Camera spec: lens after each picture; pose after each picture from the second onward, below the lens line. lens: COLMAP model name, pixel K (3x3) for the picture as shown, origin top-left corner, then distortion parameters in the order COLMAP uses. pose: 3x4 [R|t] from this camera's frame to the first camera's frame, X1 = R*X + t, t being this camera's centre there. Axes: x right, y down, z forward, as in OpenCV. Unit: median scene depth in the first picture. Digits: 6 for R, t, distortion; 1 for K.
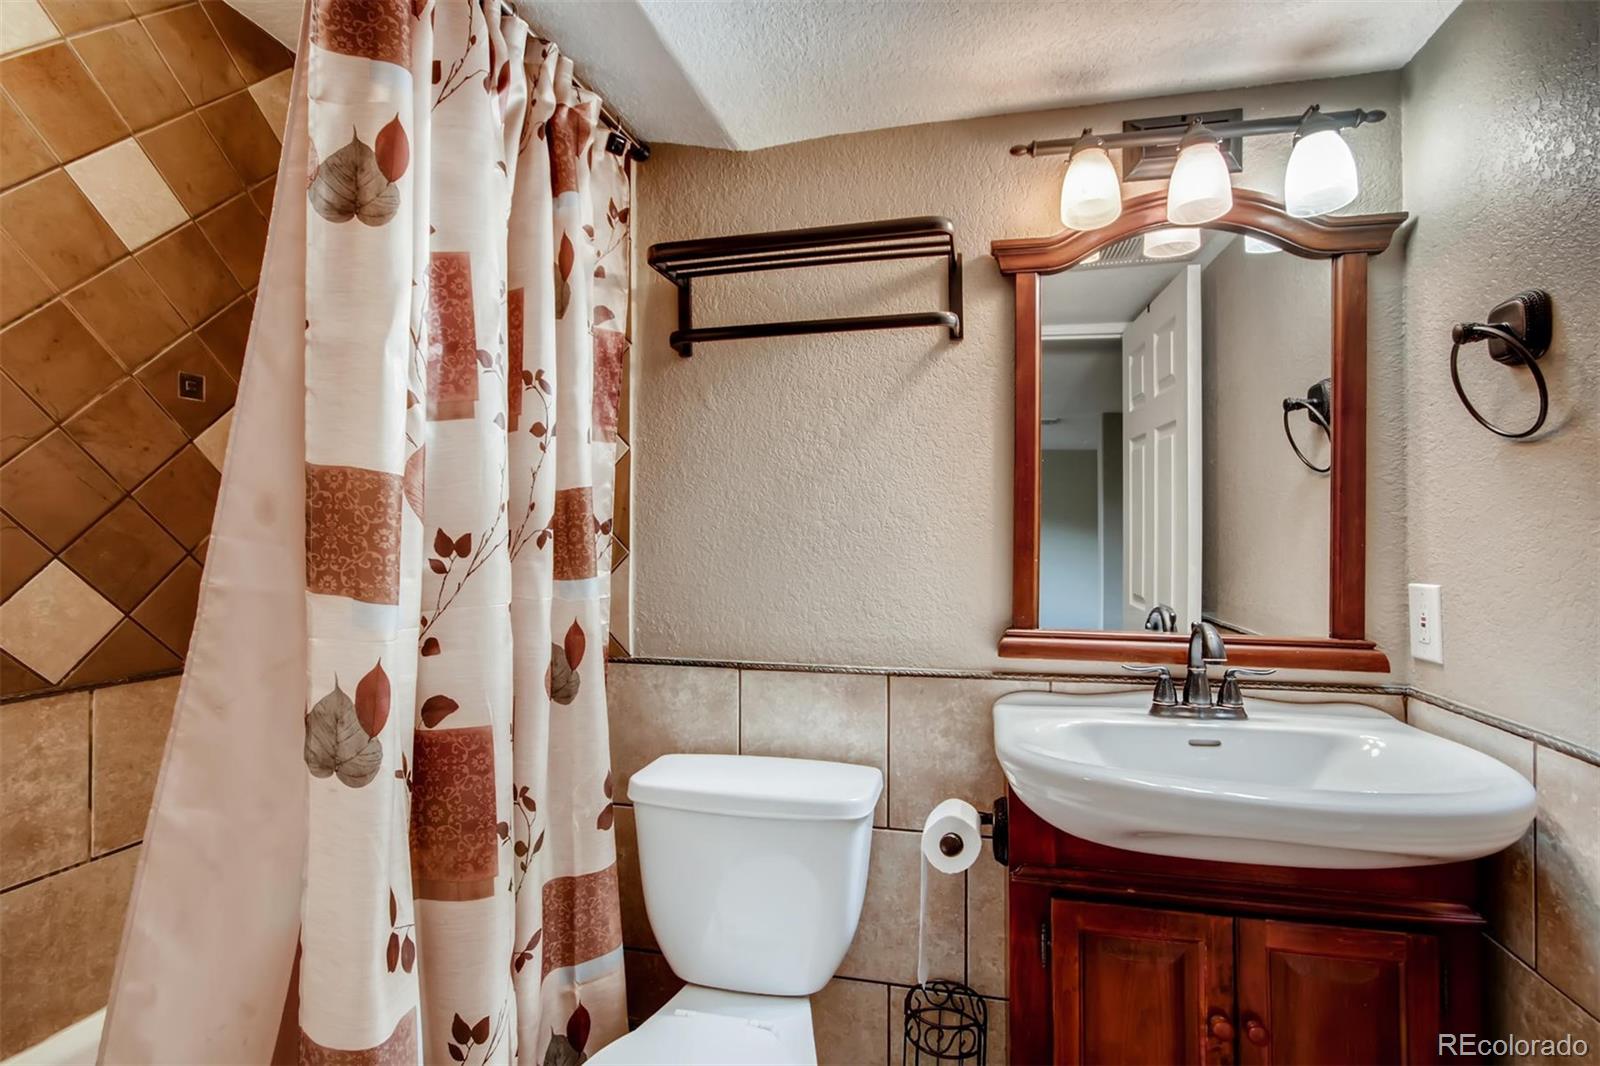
lens RADIAL K [[761.2, 0, 806.2], [0, 761.2, 533.2], [0, 0, 1]] dist [-0.012758, 0.004645]
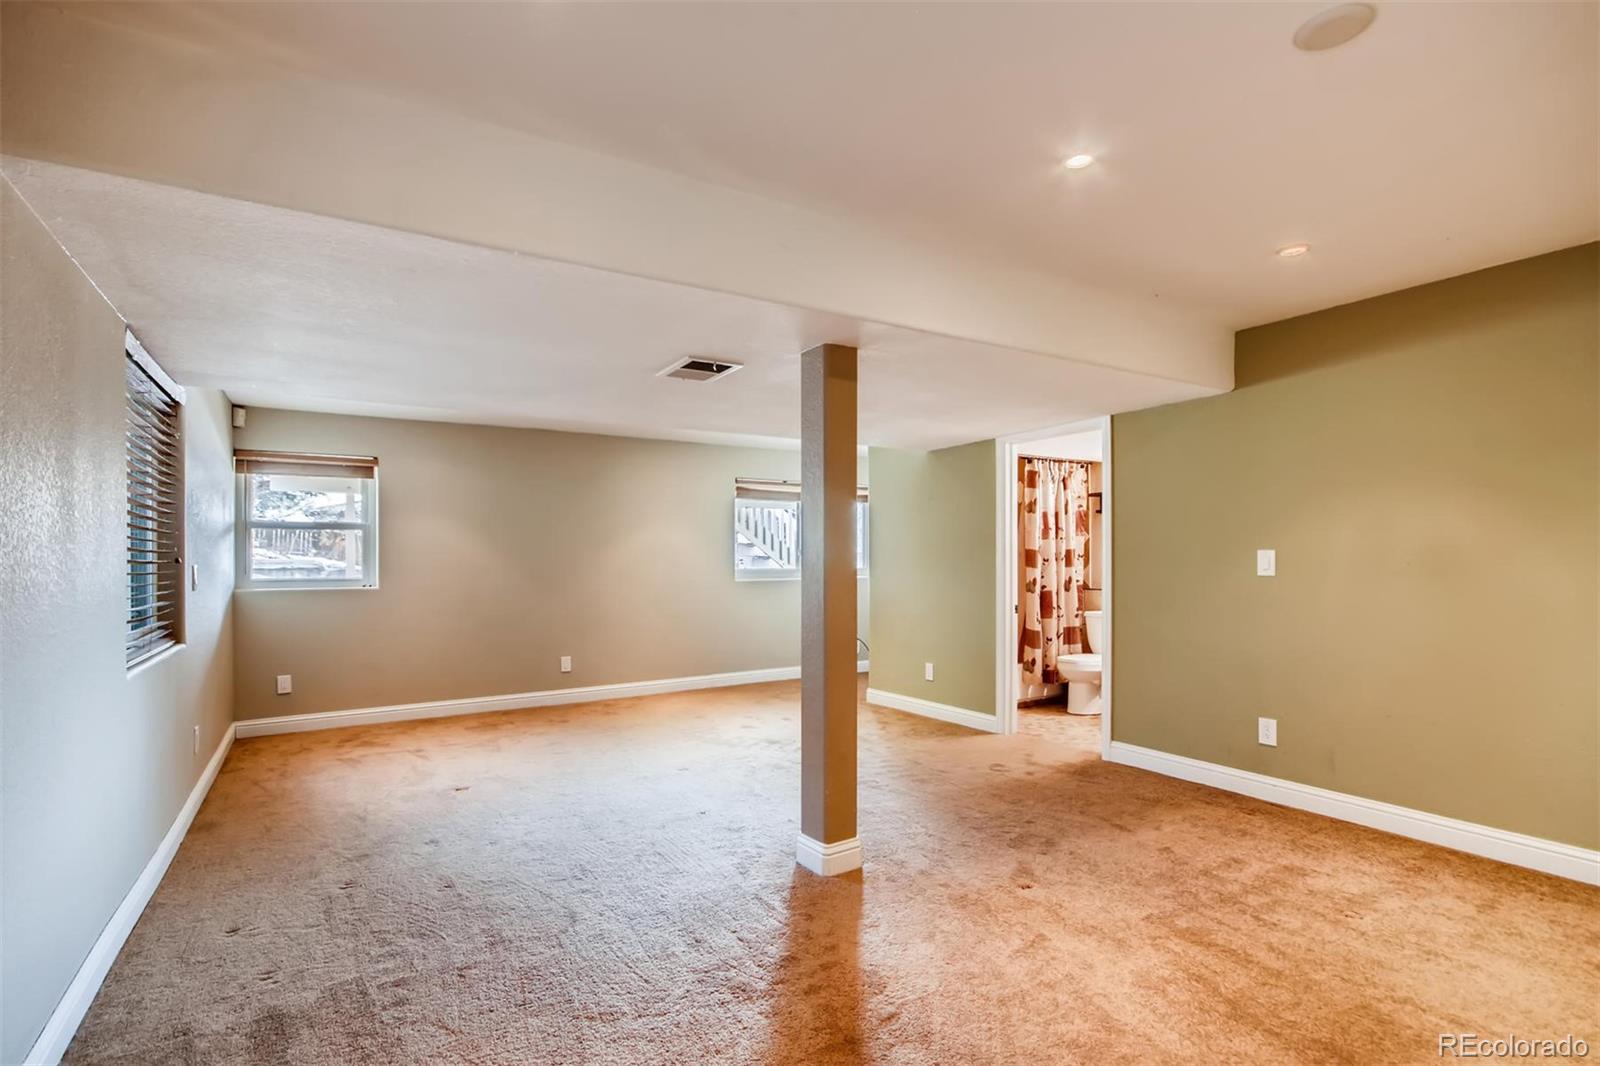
lens RADIAL K [[761.2, 0, 800.0], [0, 761.2, 542.4], [0, 0, 1]] dist [-0.012758, 0.004645]
pose [[0.714994, -0.017796, -0.698904, 2.234354], [0.007675, 0.999816, -0.017606, -0.032743], [0.699088, 0.007224, 0.714999, -4.431686]]
